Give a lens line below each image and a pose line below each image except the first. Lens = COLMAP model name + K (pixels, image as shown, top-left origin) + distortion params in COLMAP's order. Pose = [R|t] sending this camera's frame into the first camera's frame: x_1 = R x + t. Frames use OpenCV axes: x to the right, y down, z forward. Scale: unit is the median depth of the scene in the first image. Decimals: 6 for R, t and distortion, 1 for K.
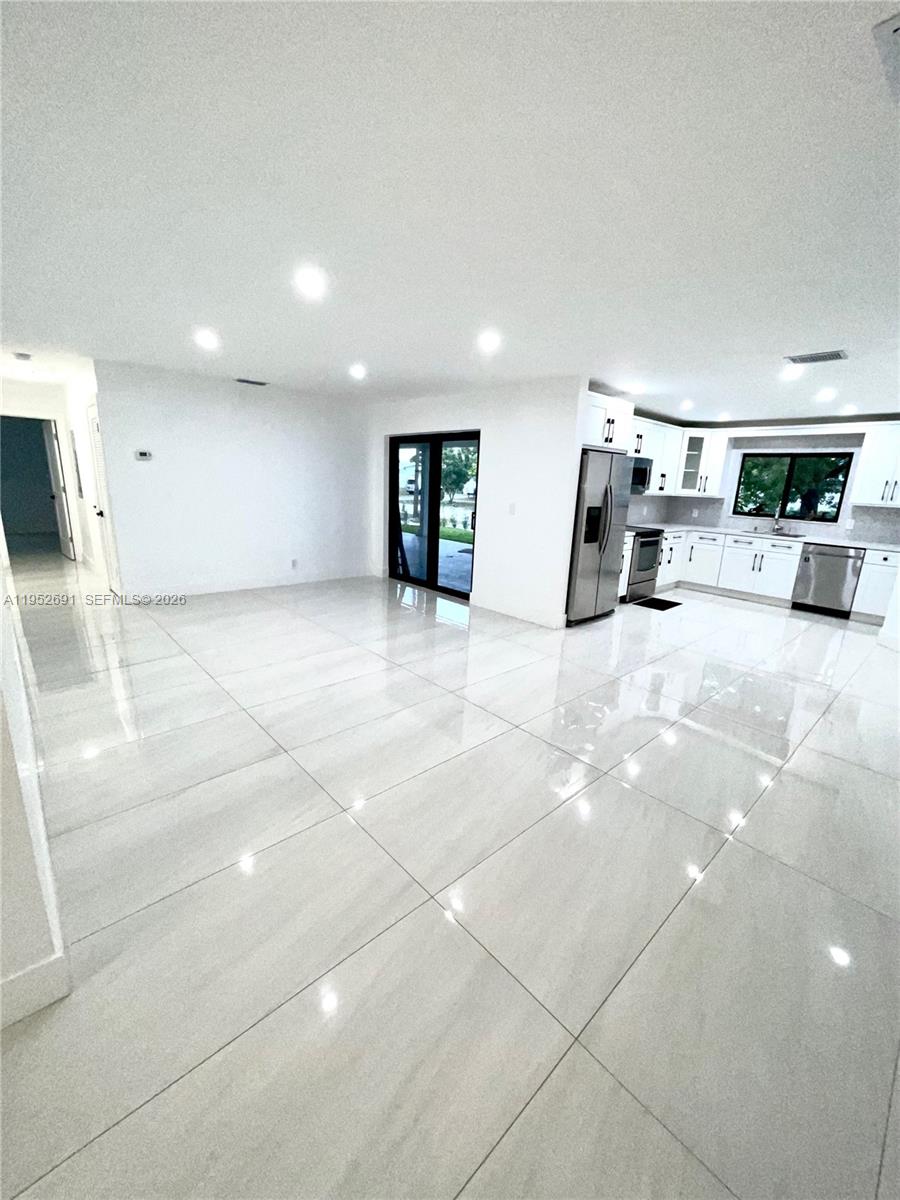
lens RADIAL K [[483.6, 0, 447.3], [0, 483.6, 599.7], [0, 0, 1]] dist [-0.003648, -0.000030]
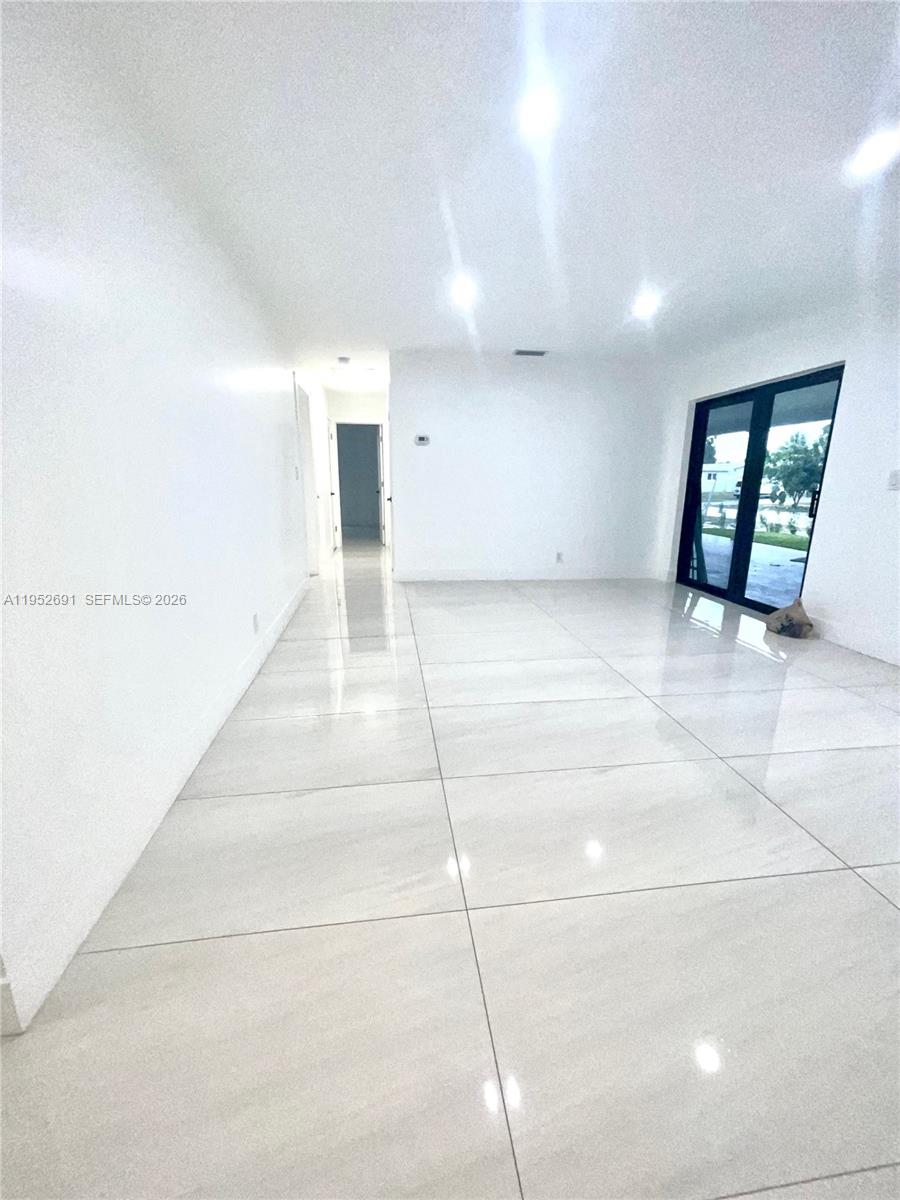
lens RADIAL K [[483.6, 0, 447.3], [0, 483.6, 599.7], [0, 0, 1]] dist [-0.003648, -0.000030]
pose [[0.818579, 0.104180, -0.564867, 0.026285], [-0.114219, 0.993298, 0.017675, 0.012119], [0.562923, 0.050050, 0.824993, 0.160877]]
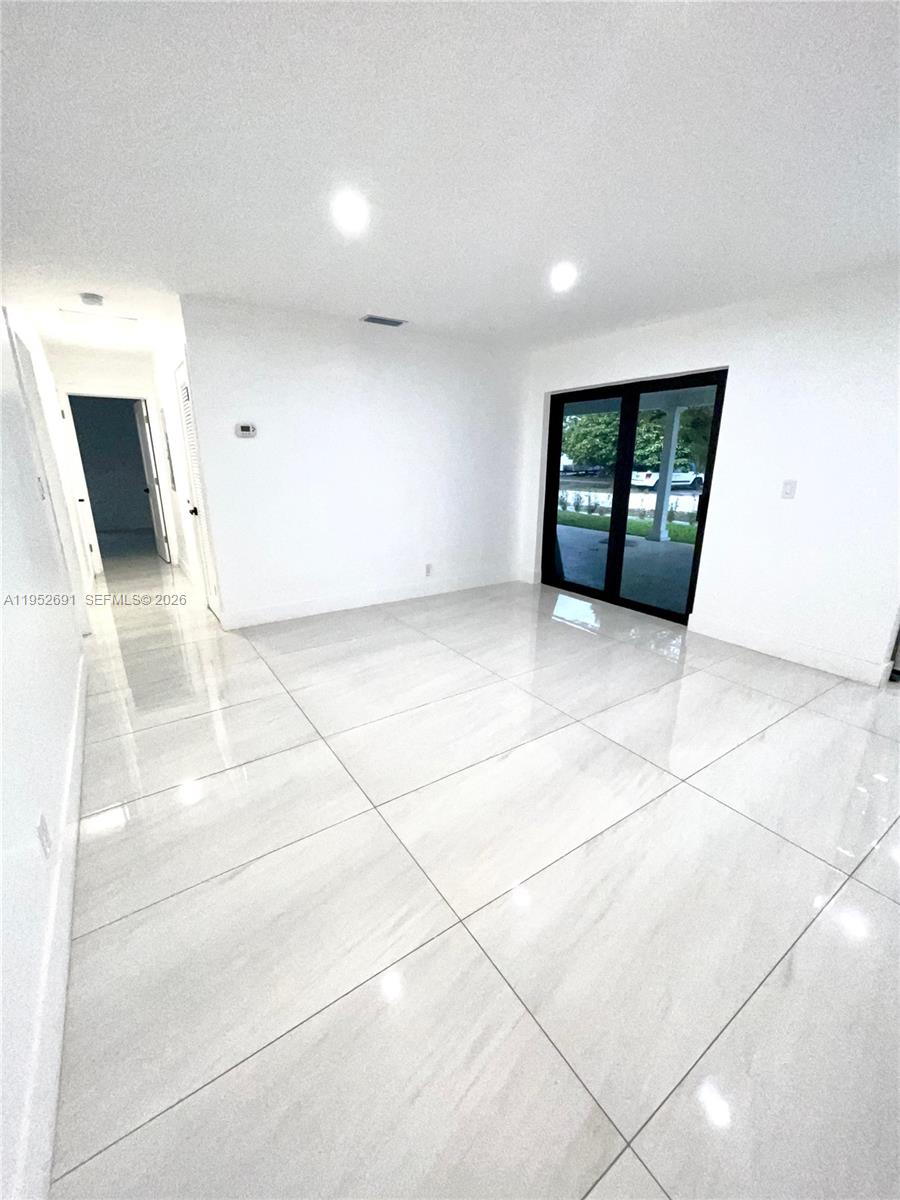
lens RADIAL K [[483.6, 0, 447.3], [0, 483.6, 599.7], [0, 0, 1]] dist [-0.003648, -0.000030]
pose [[0.988278, 0.004860, -0.152587, -0.175933], [0.001120, 0.999235, 0.039083, -0.058731], [0.152661, -0.038796, 0.987517, 0.257884]]
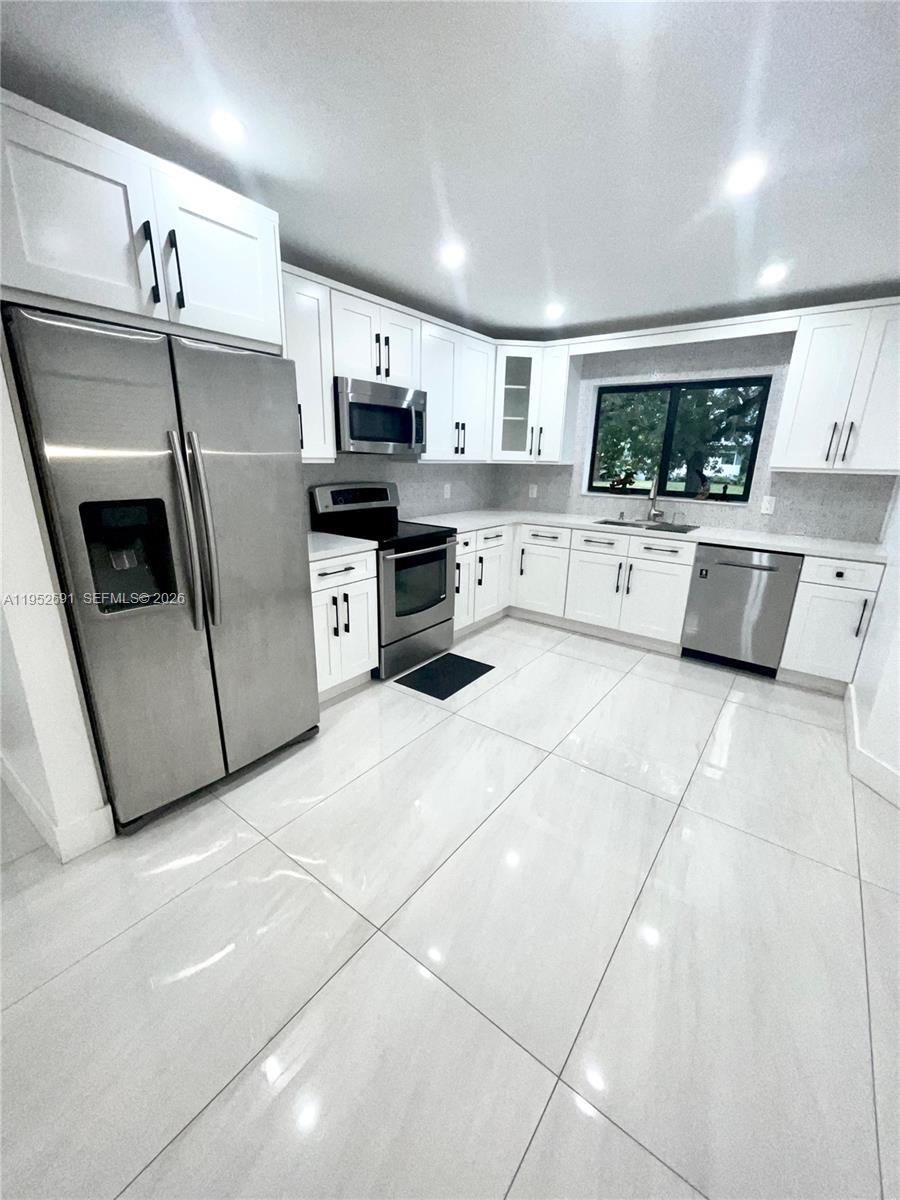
lens RADIAL K [[483.4, 0, 445.9], [0, 483.4, 600.0], [0, 0, 1]] dist [-0.000494, 0.000004]
pose [[0.984204, -0.070365, 0.162453, 0.364508], [0.061850, 0.996462, 0.056901, -0.102653], [-0.165882, -0.045954, 0.985074, 0.503603]]
